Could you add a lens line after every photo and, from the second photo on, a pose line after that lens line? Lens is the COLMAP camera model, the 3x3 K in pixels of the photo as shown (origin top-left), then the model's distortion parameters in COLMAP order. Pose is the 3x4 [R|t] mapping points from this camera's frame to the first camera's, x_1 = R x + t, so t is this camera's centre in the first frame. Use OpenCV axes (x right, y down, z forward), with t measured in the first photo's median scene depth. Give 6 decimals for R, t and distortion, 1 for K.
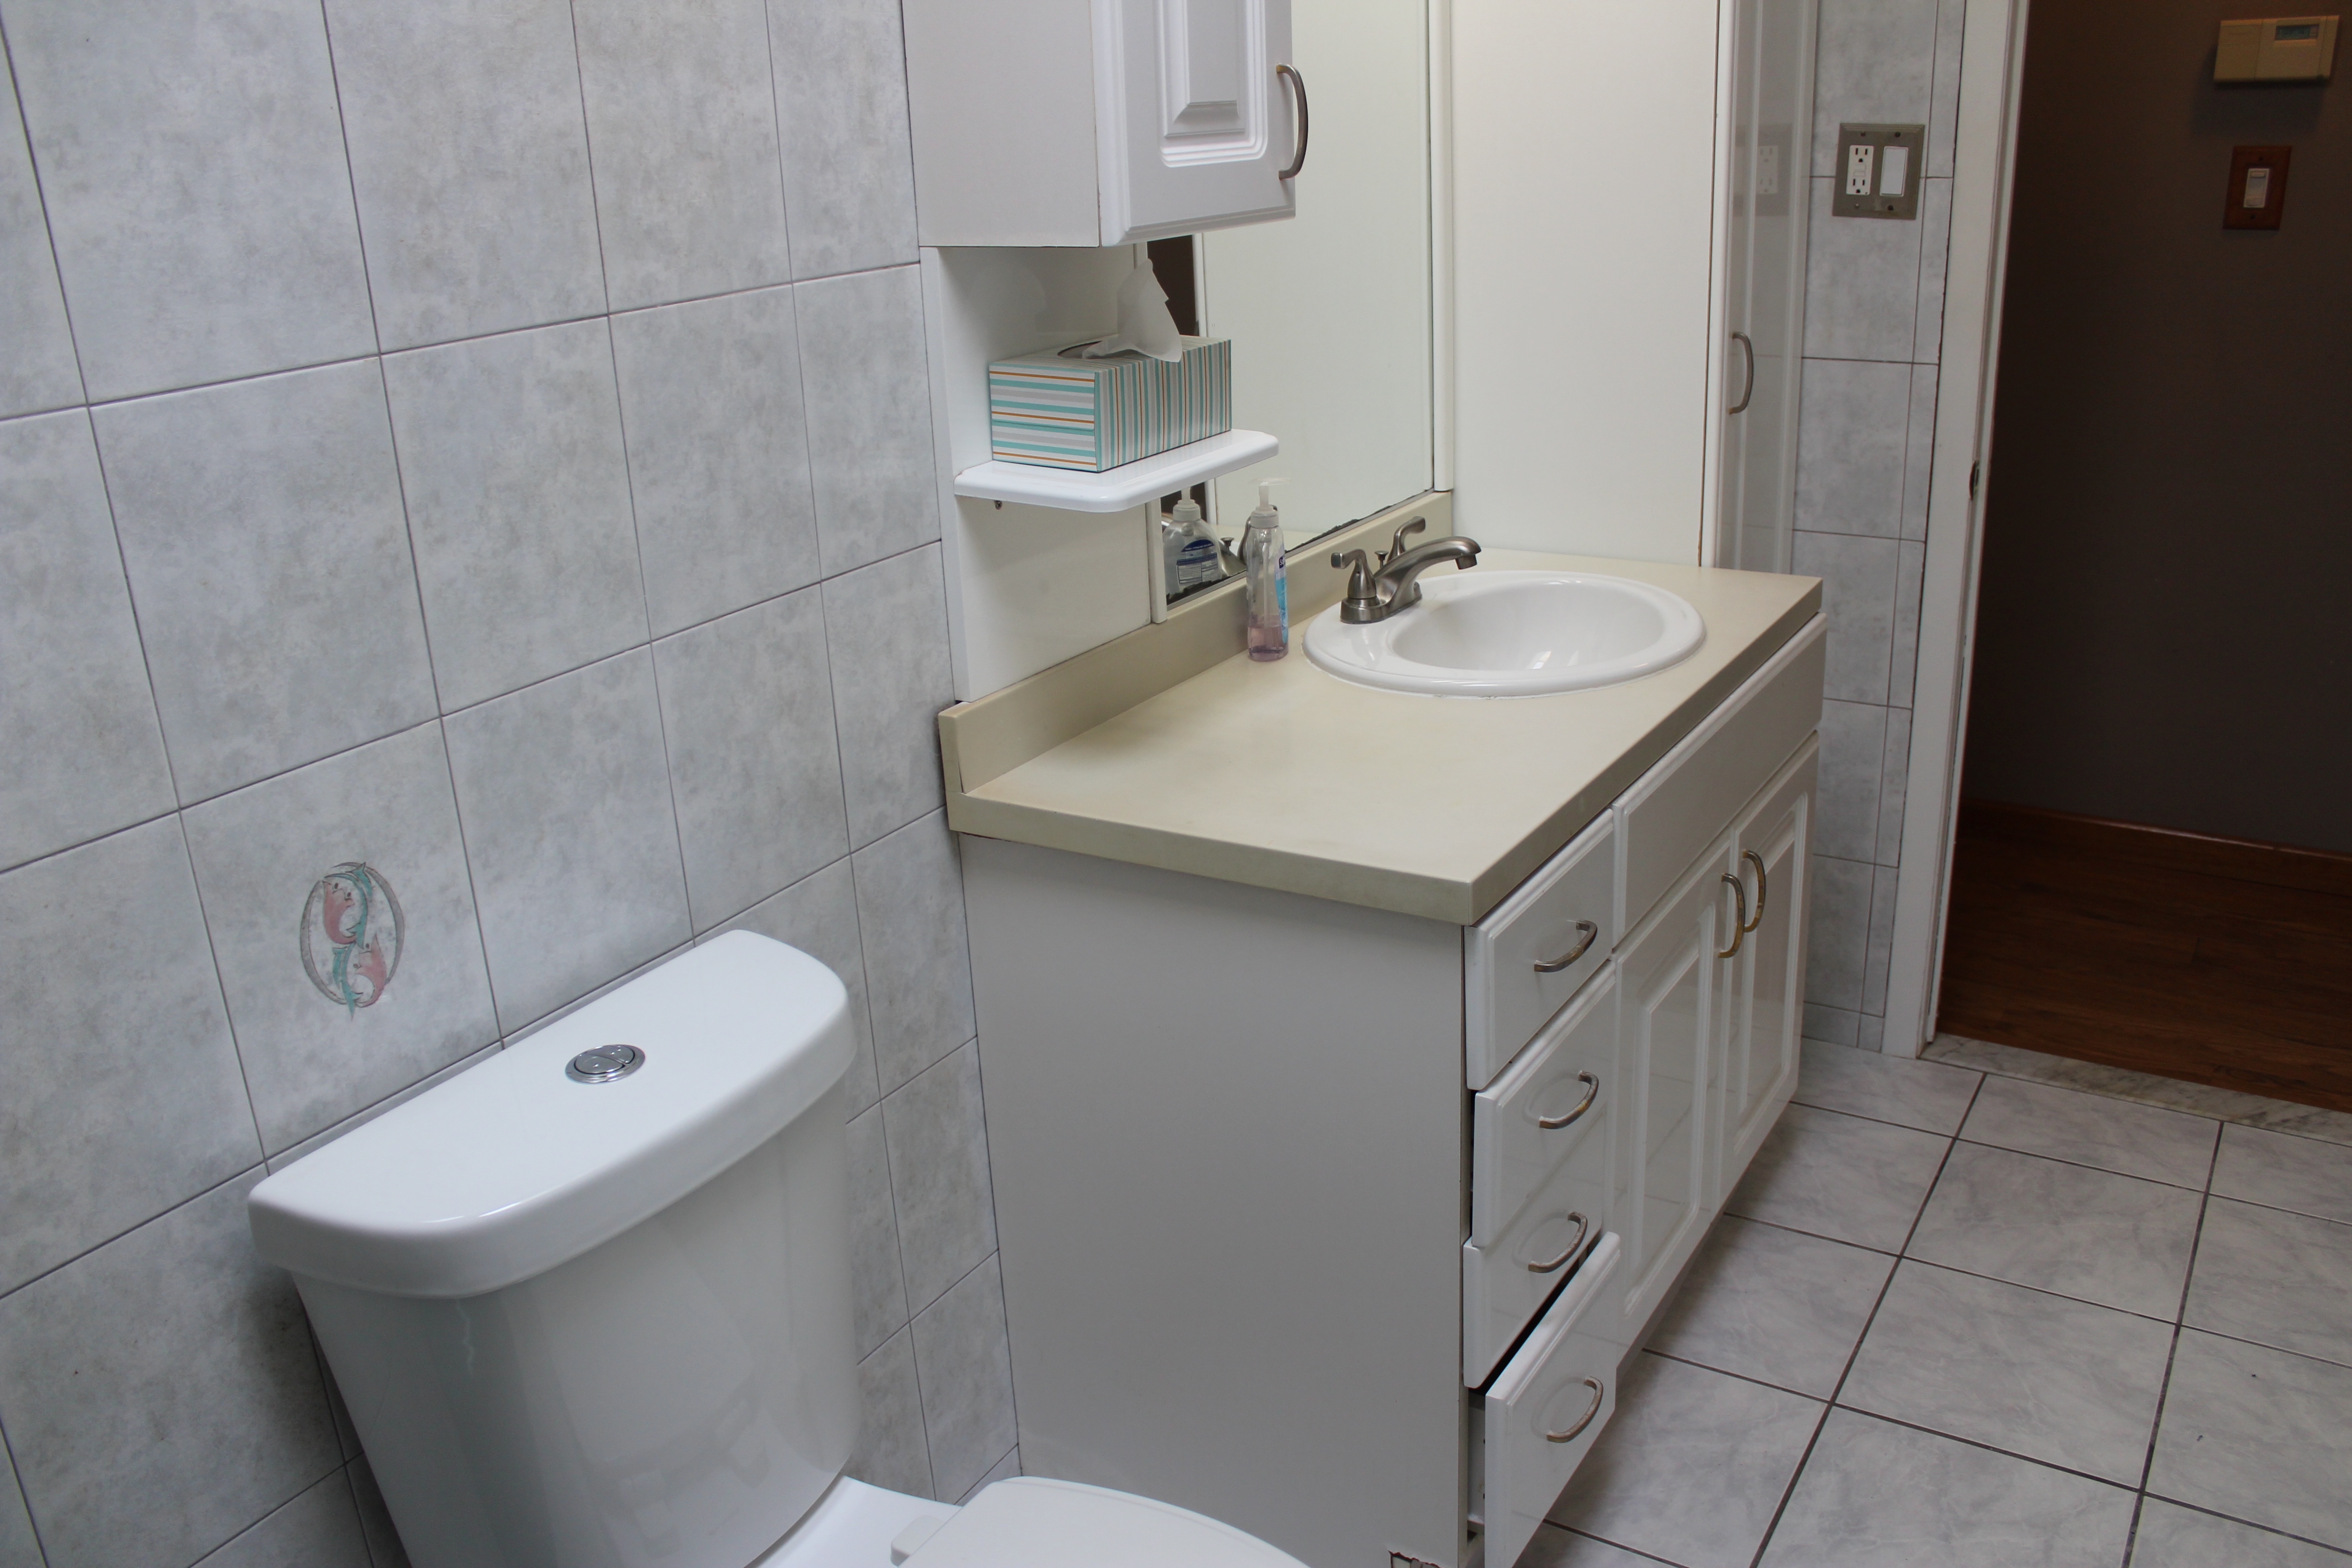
lens RADIAL K [[1929.6, 0, 1176.0], [0, 1929.6, 784.0], [0, 0, 1]] dist [-0.091621, 0.007966]
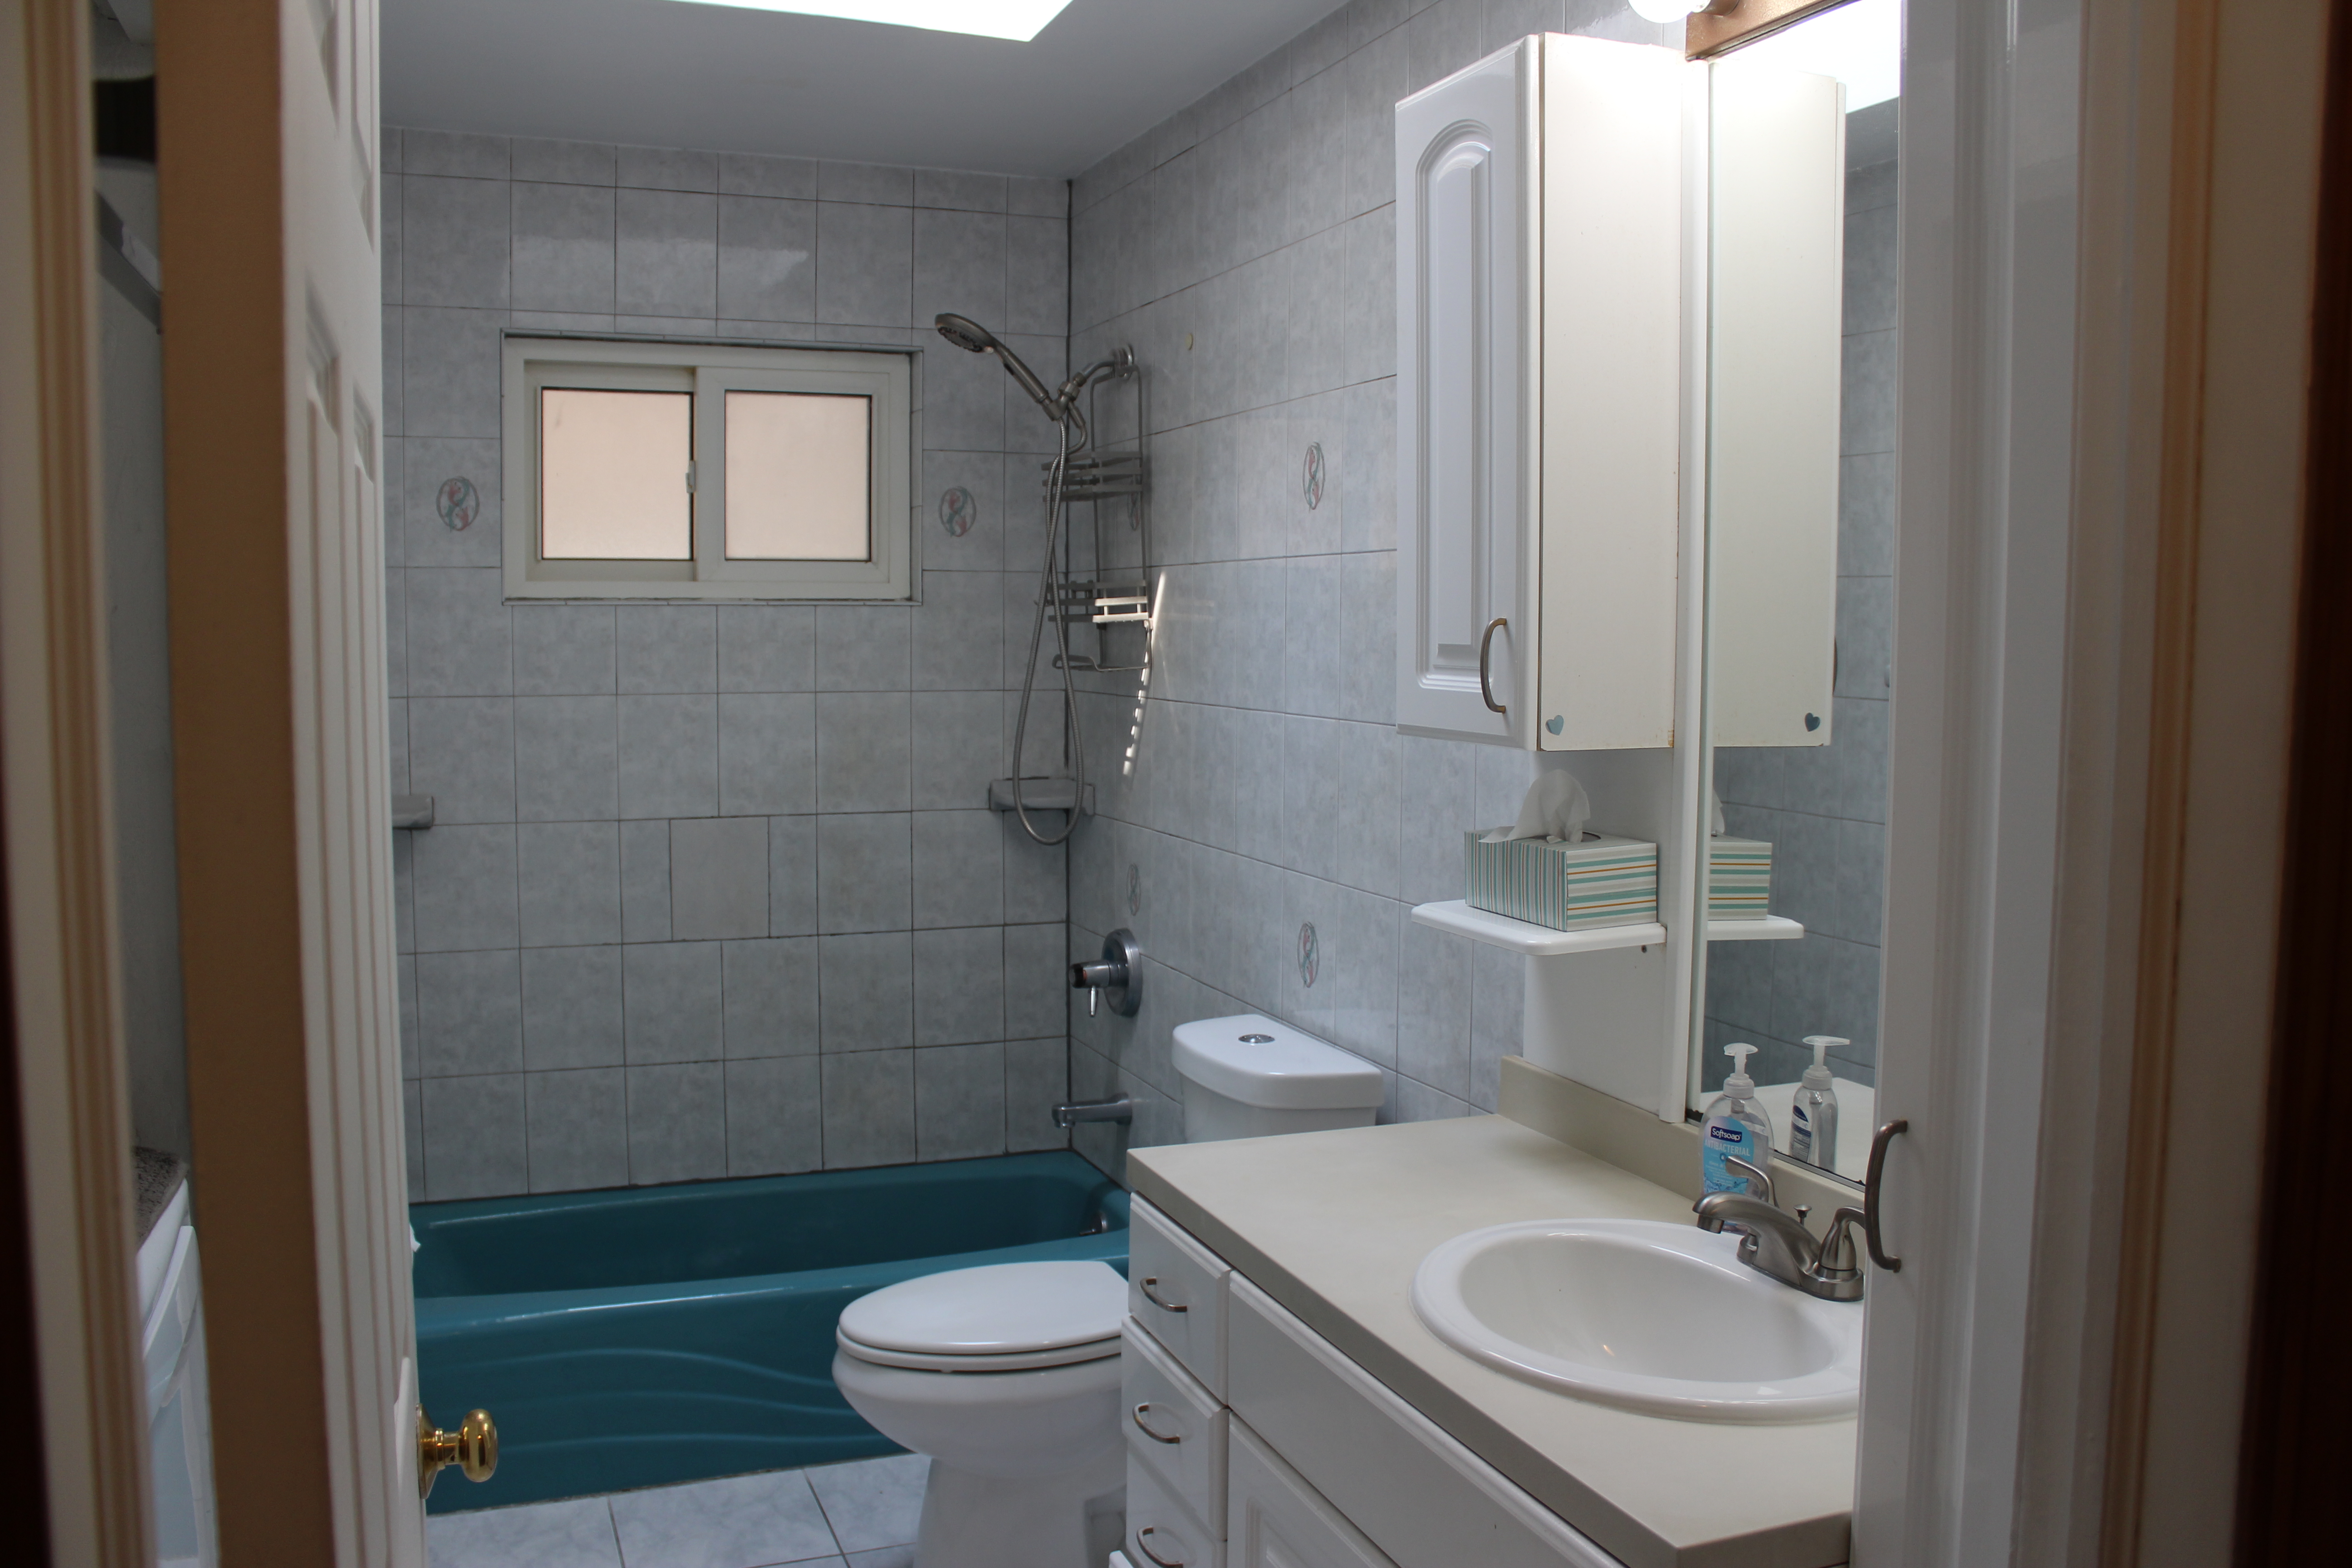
lens RADIAL K [[1929.6, 0, 1176.0], [0, 1929.6, 784.0], [0, 0, 1]] dist [-0.091621, 0.007966]
pose [[-0.587214, 0.111007, -0.801784, 1.459729], [-0.257899, 0.913268, 0.315324, -0.775777], [0.767247, 0.391942, -0.507655, 1.898899]]
